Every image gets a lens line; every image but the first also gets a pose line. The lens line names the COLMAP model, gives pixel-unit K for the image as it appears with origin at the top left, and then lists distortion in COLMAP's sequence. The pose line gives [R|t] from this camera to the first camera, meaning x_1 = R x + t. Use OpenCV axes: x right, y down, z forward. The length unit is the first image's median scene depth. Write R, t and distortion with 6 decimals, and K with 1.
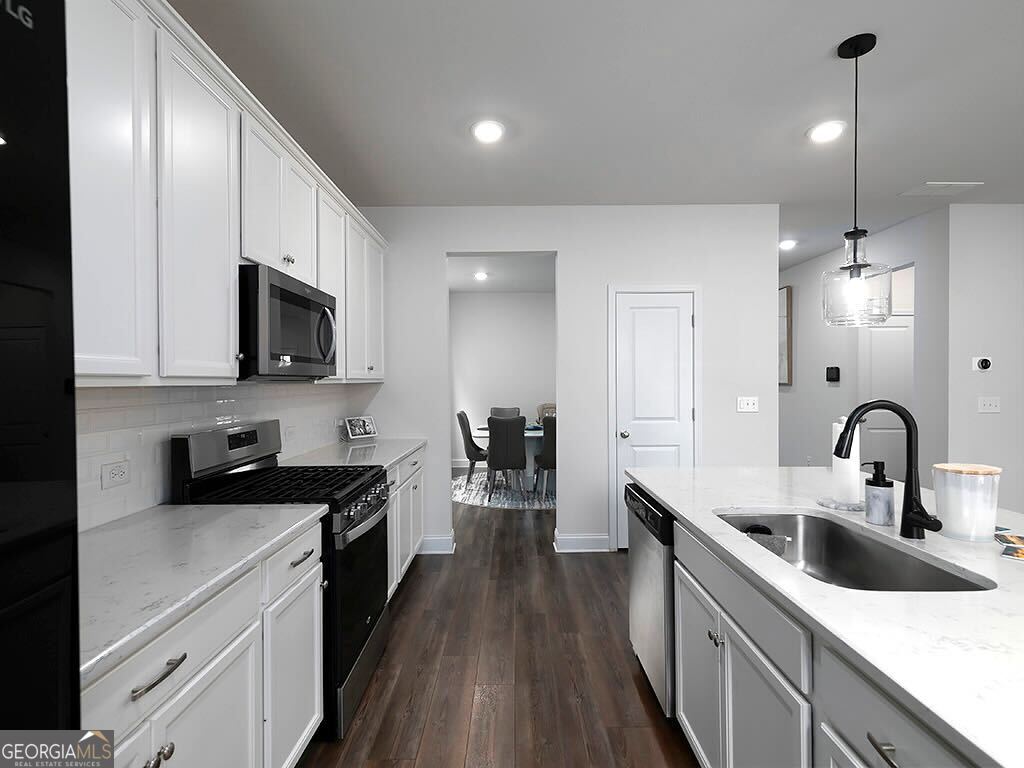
lens RADIAL K [[480.1, 0, 512.0], [0, 480.1, 384.0], [0, 0, 1]] dist [0.000173, -0.000142]
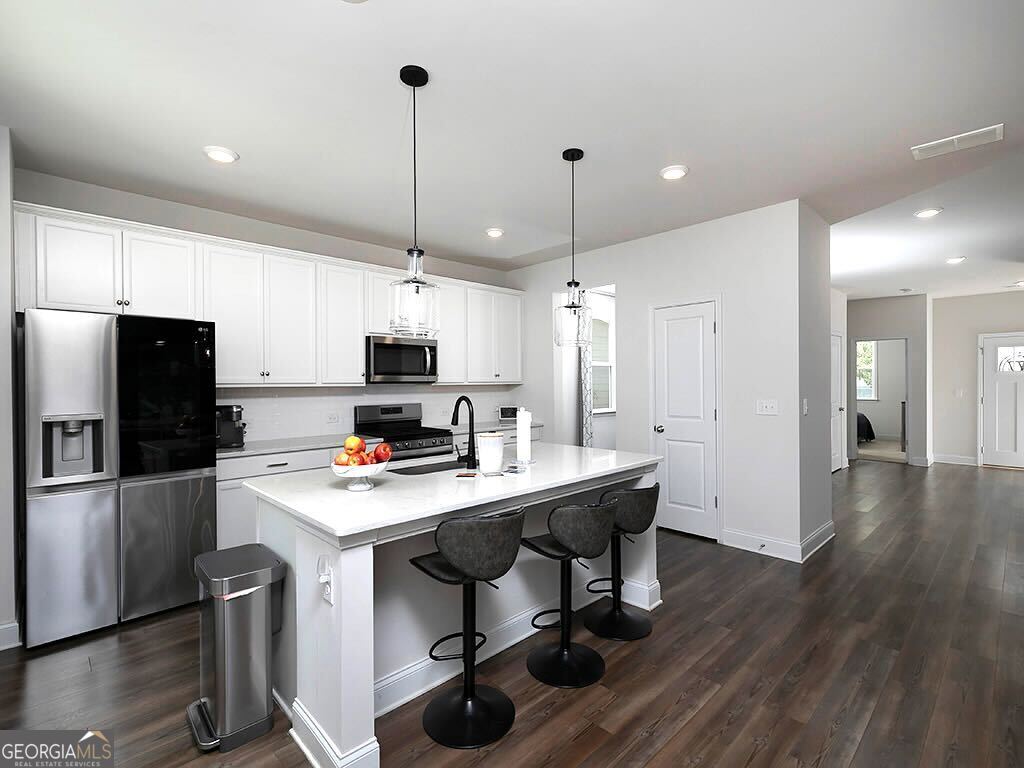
lens RADIAL K [[516.5, 0, 512.0], [0, 516.5, 384.0], [0, 0, 1]] dist [-0.001312, -0.000922]
pose [[0.681034, 0.001960, -0.732249, 1.103037], [-0.001398, 0.999998, 0.001377, -0.007045], [0.732251, 0.000086, 0.681035, -0.146646]]
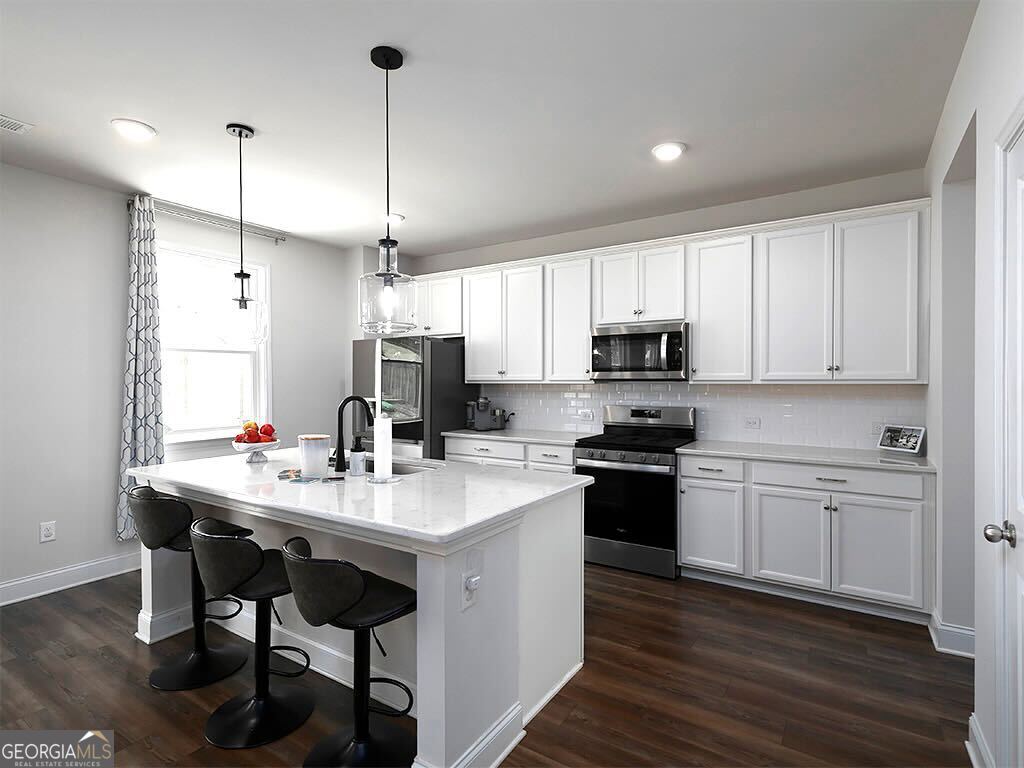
lens RADIAL K [[516.5, 0, 512.0], [0, 516.5, 384.0], [0, 0, 1]] dist [-0.001312, -0.000922]
pose [[-0.540403, 0.010385, -0.841342, 0.960888], [-0.003952, 0.999881, 0.014880, -0.017162], [0.841397, 0.011366, -0.540298, 1.131217]]
